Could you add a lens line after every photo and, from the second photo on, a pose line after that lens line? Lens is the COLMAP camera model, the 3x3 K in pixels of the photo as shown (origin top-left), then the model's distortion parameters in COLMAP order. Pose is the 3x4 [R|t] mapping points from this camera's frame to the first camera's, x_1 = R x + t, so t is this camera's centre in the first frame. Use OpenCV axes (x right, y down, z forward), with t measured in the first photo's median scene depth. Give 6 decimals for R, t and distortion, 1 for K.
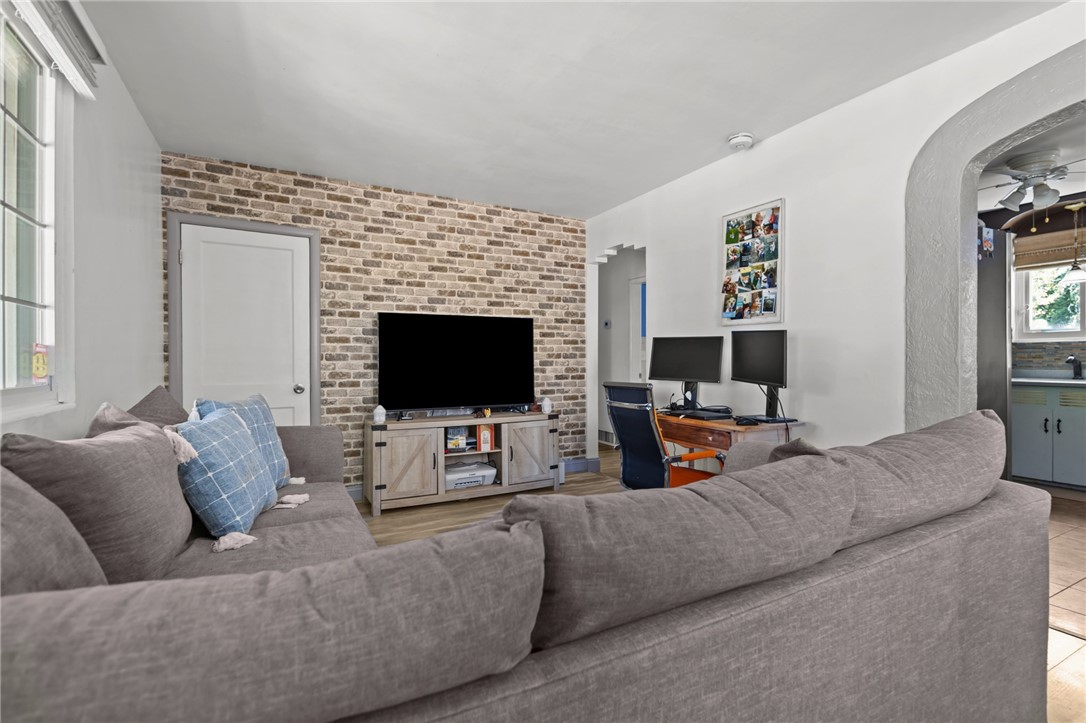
lens RADIAL K [[505.8, 0, 525.0], [0, 505.8, 373.1], [0, 0, 1]] dist [0.007265, 0.000156]
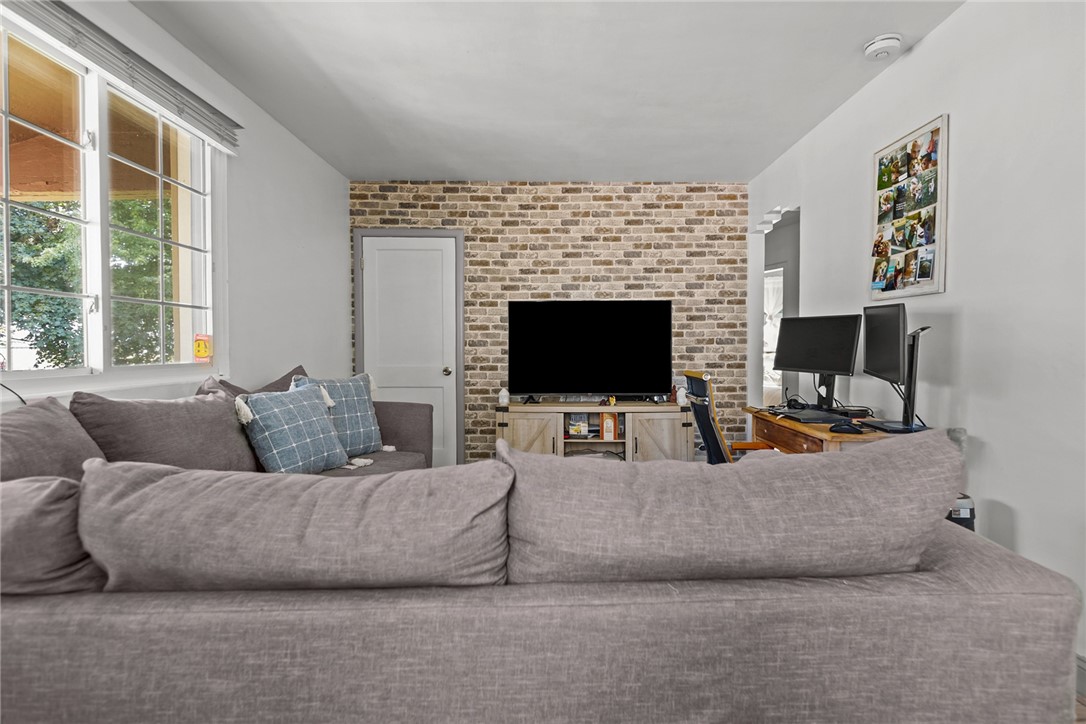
lens RADIAL K [[505.8, 0, 528.6], [0, 505.8, 369.4], [0, 0, 1]] dist [0.007265, 0.000156]
pose [[0.880308, 0.022687, -0.473859, 0.262909], [-0.013544, 0.999651, 0.022700, -0.001096], [0.474209, -0.013565, 0.880308, 0.081301]]
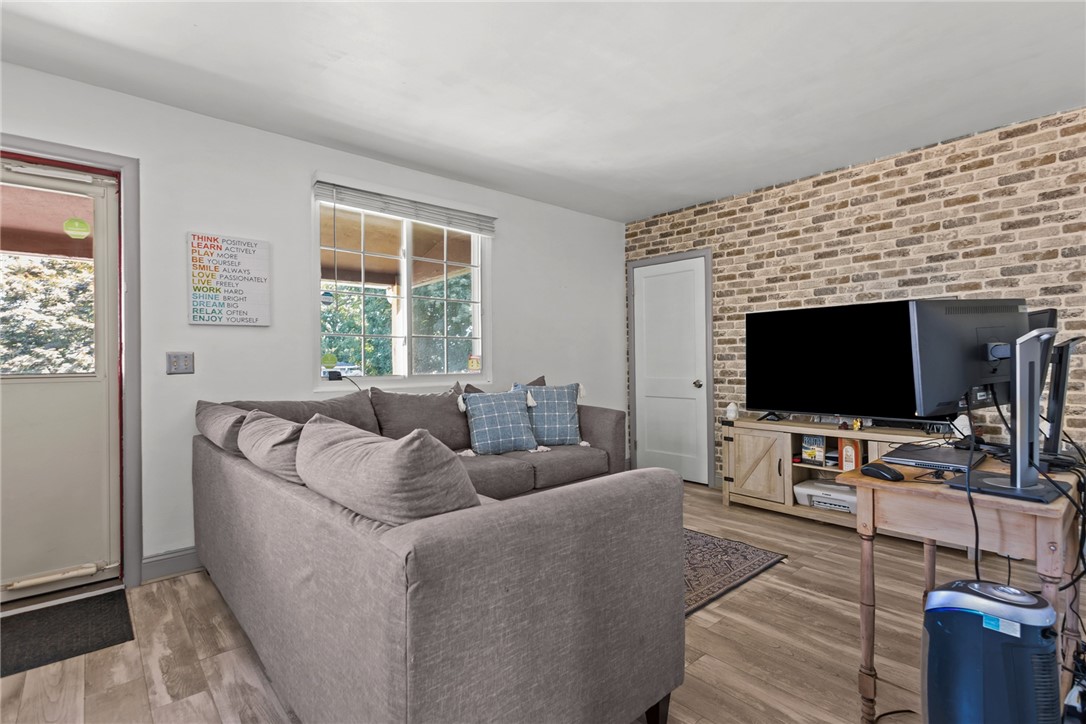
lens RADIAL K [[505.8, 0, 532.5], [0, 505.8, 369.8], [0, 0, 1]] dist [0.007265, 0.000156]
pose [[0.238900, 0.013697, -0.970948, 0.633602], [-0.015056, 0.999833, 0.010400, -0.009531], [0.970927, 0.012134, 0.239066, 0.337271]]
